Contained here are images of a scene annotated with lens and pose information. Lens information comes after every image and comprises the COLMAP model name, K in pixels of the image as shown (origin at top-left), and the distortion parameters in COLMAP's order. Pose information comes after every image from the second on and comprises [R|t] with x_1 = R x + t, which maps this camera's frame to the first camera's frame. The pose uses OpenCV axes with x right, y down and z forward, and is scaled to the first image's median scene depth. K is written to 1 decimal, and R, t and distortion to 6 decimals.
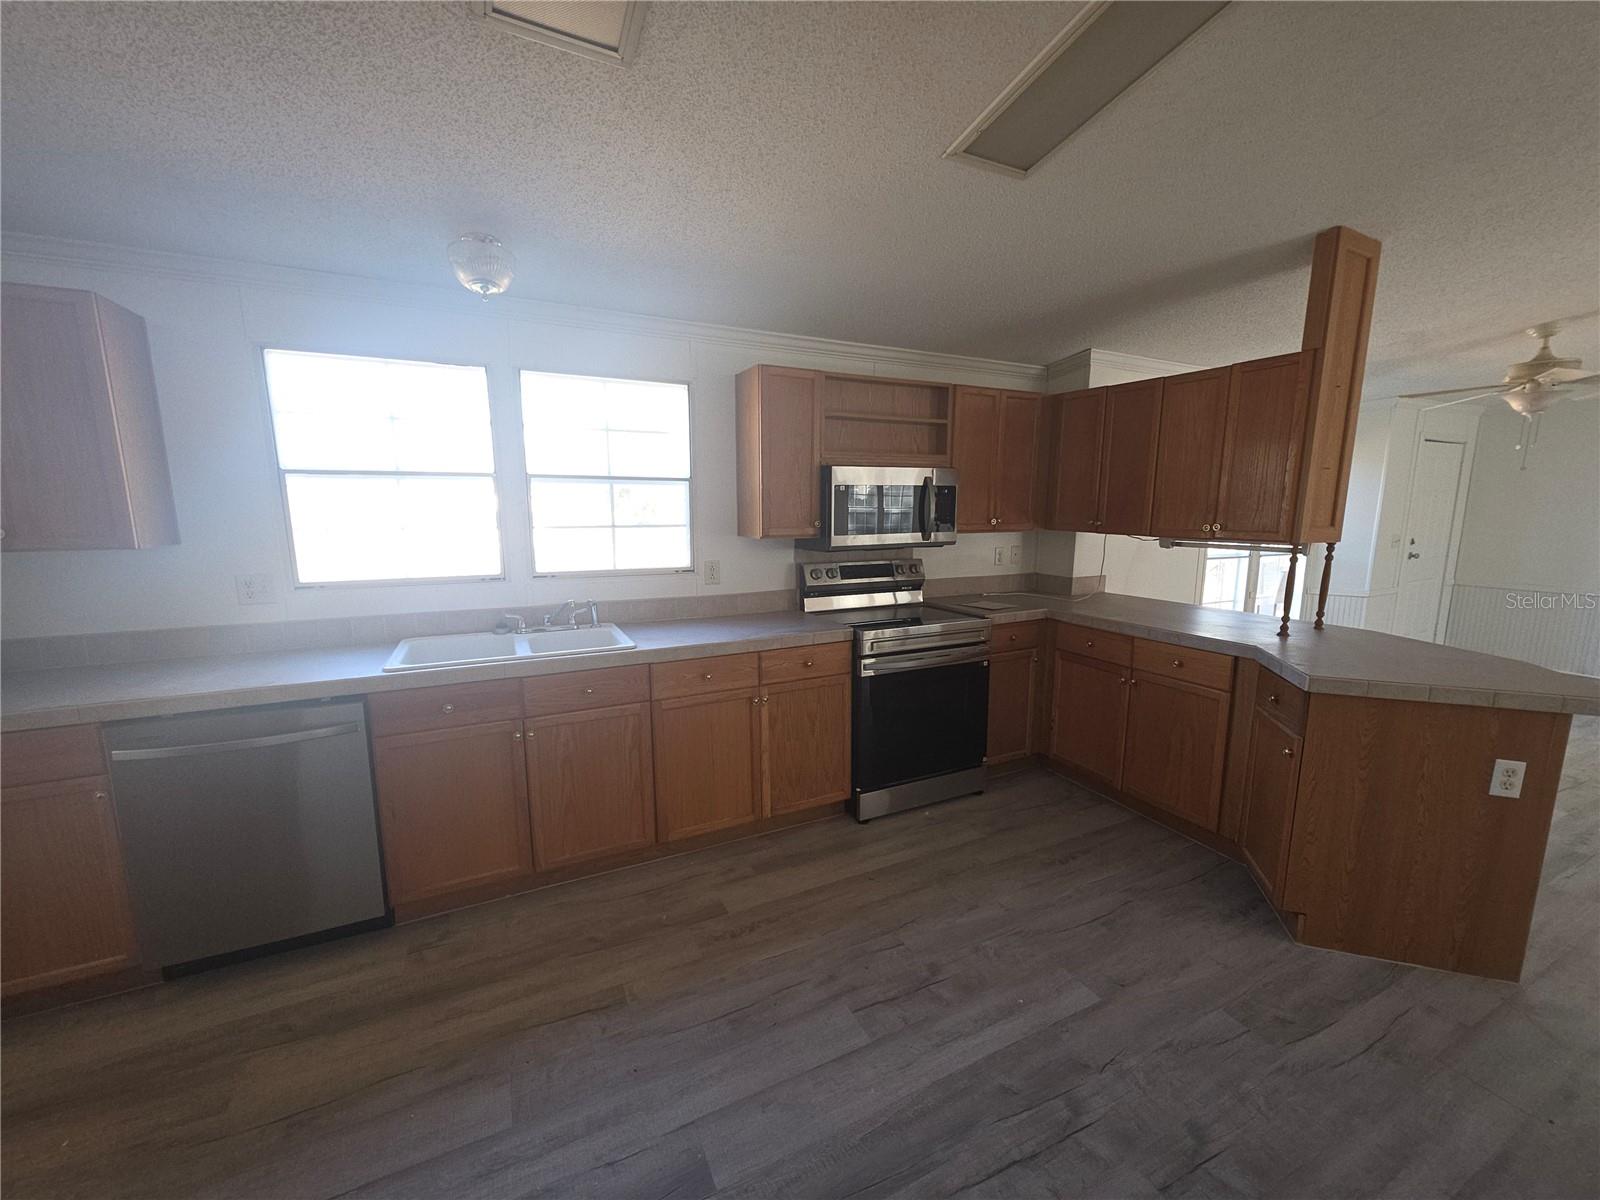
lens RADIAL K [[639.5, 0, 806.0], [0, 639.5, 604.0], [0, 0, 1]] dist [0.000503, 0.002235]
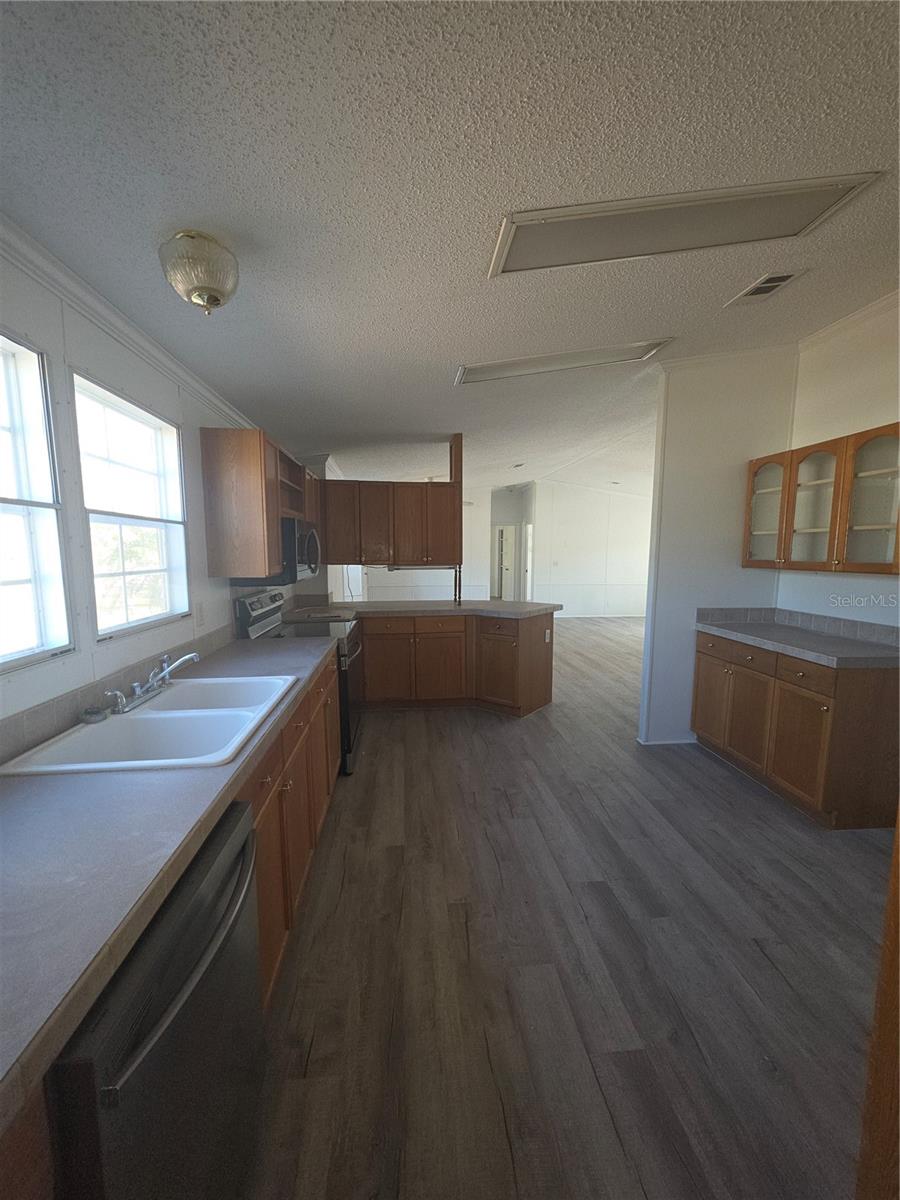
lens RADIAL K [[479.6, 0, 450.0], [0, 479.6, 600.0], [0, 0, 1]] dist [0.000503, 0.002235]
pose [[0.351345, -0.099648, 0.930928, -1.016132], [0.143859, 0.988258, 0.051491, -0.074908], [-0.925128, 0.115831, 0.361555, 0.490191]]
